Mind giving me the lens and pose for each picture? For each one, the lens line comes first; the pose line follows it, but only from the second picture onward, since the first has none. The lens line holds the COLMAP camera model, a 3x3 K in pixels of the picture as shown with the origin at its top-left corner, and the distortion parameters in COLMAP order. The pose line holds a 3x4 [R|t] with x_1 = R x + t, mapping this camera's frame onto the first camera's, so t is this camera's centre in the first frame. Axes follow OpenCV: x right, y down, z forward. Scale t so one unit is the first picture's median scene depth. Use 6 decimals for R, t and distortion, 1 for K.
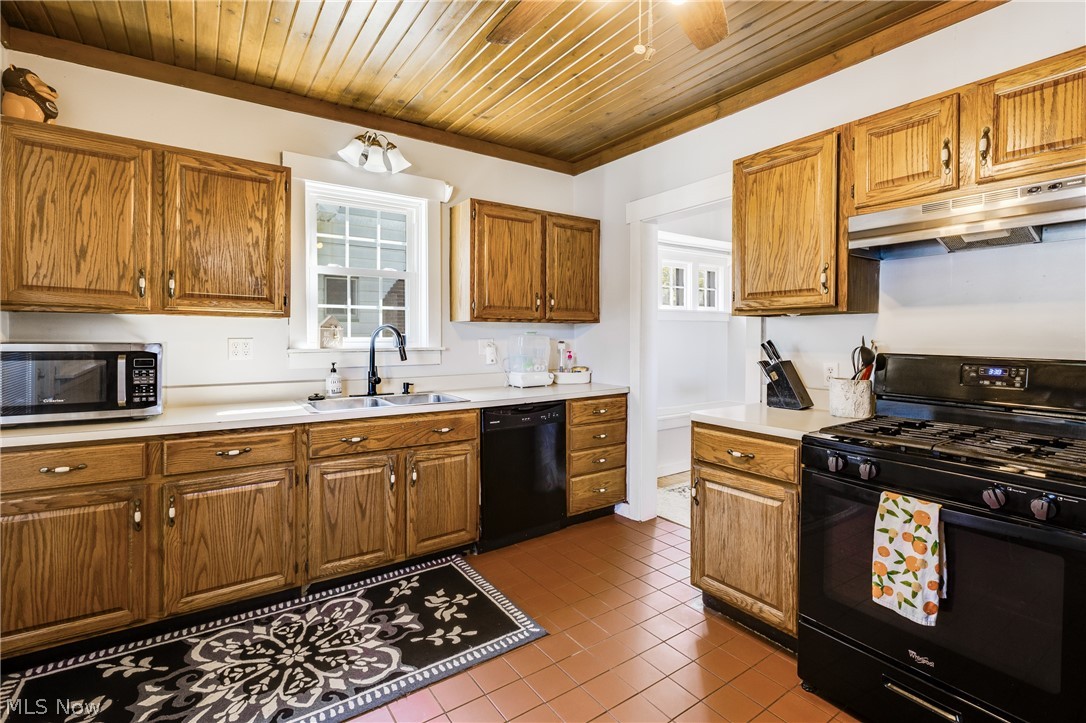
lens RADIAL K [[495.6, 0, 541.0], [0, 495.6, 350.9], [0, 0, 1]] dist [0.003414, 0.000199]
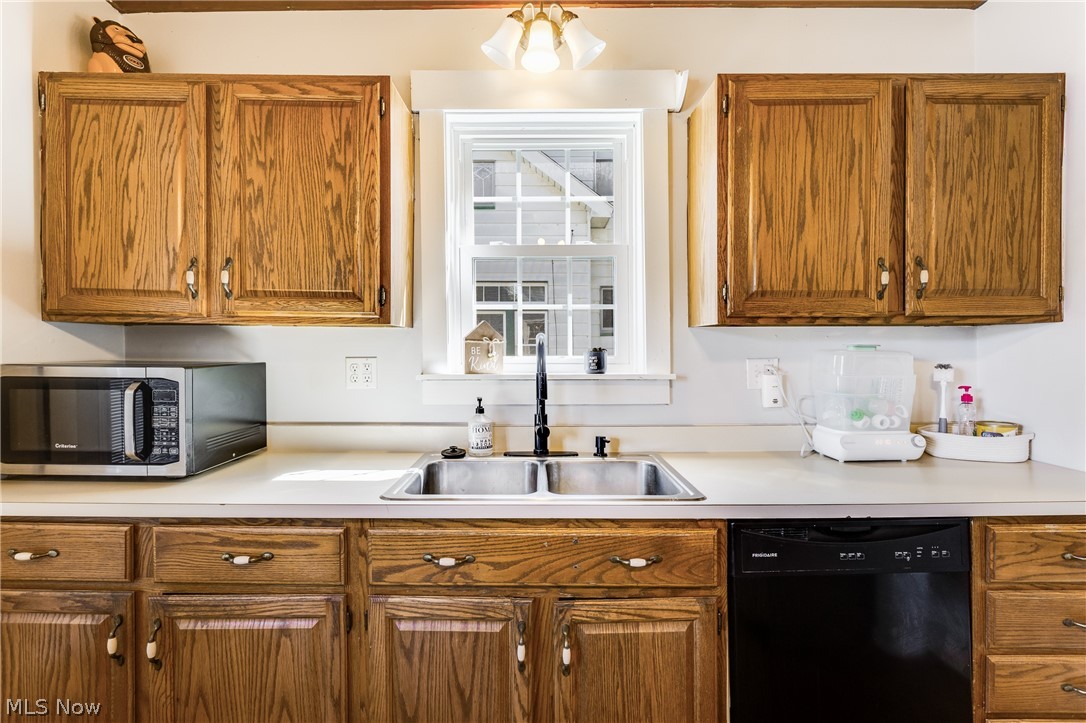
lens RADIAL K [[495.6, 0, 541.0], [0, 495.6, 350.9], [0, 0, 1]] dist [0.003414, 0.000199]
pose [[0.826423, -0.001524, -0.563047, -0.012790], [-0.015846, 0.999537, -0.025964, -0.022394], [0.562826, 0.030379, 0.826017, 0.623856]]
